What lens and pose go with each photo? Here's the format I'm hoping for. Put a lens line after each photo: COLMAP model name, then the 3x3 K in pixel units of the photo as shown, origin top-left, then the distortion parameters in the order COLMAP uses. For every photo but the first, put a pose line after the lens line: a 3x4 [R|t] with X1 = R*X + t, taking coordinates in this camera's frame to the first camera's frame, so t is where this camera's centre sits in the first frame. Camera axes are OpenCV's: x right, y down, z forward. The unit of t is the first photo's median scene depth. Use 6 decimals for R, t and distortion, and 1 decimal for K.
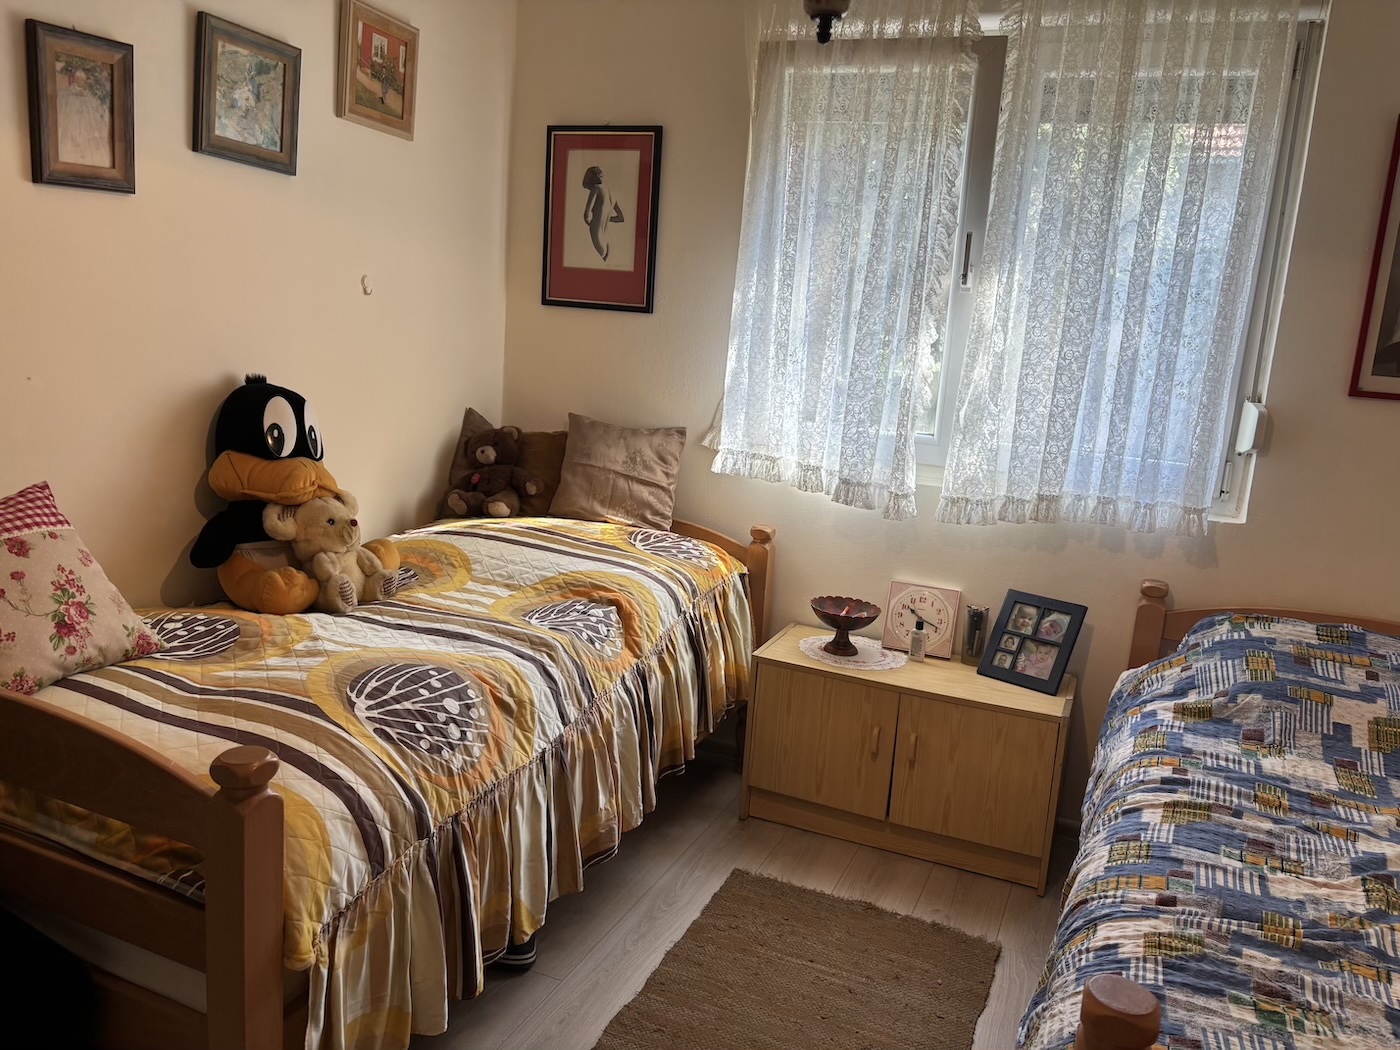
lens RADIAL K [[1018.5, 0, 702.9], [0, 1018.5, 516.6], [0, 0, 1]] dist [0.009889, -0.044620]
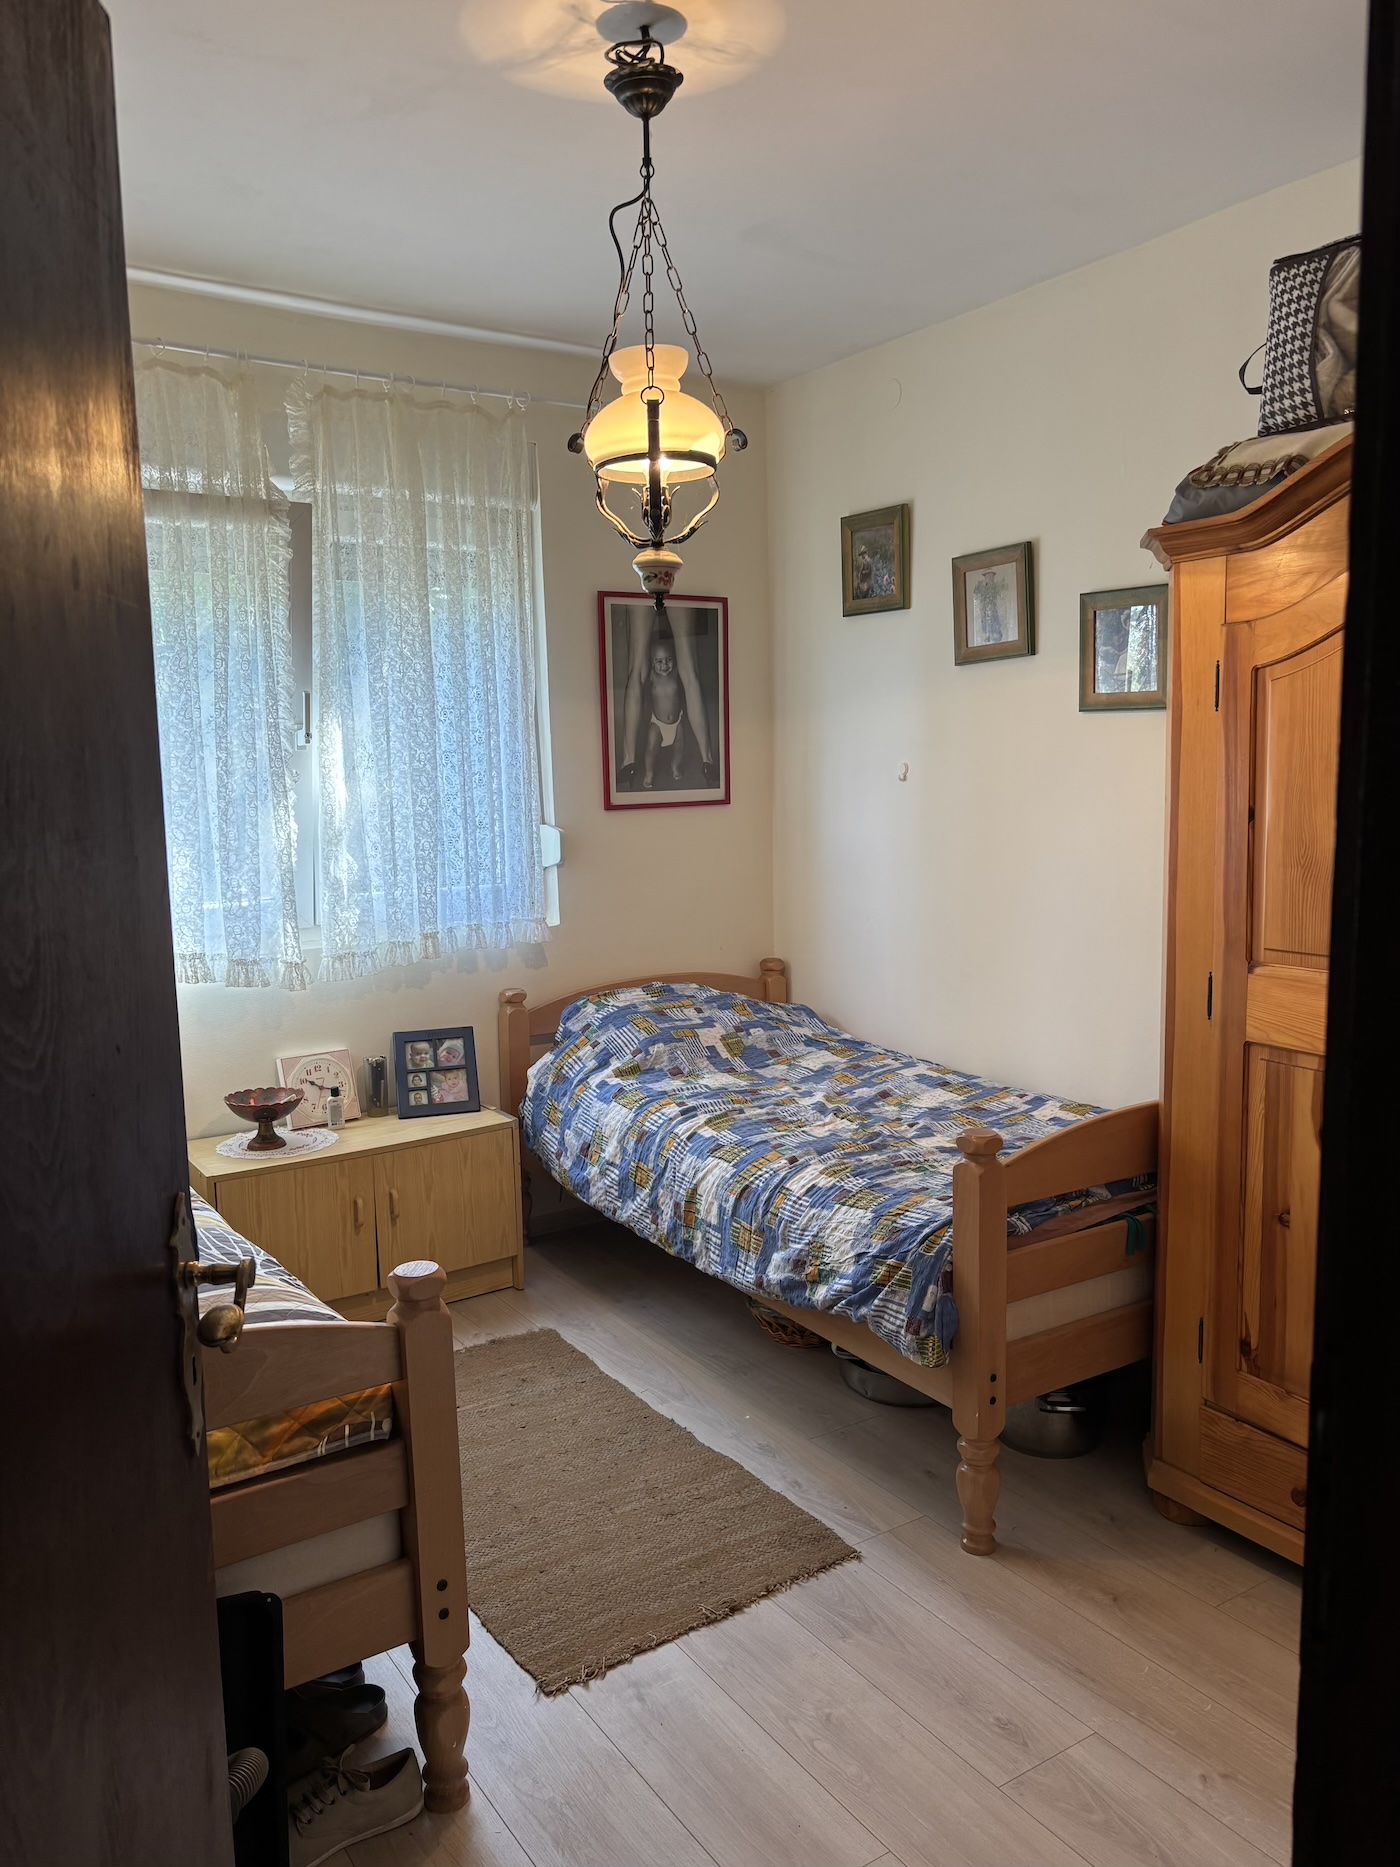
lens RADIAL K [[1358.2, 0, 654.8], [0, 1358.2, 937.2], [0, 0, 1]] dist [0.009889, -0.044620]
pose [[0.544385, -0.185679, 0.818027, -0.717733], [0.214957, 0.973510, 0.077920, -0.079020], [-0.810826, 0.133422, 0.569877, -0.001542]]
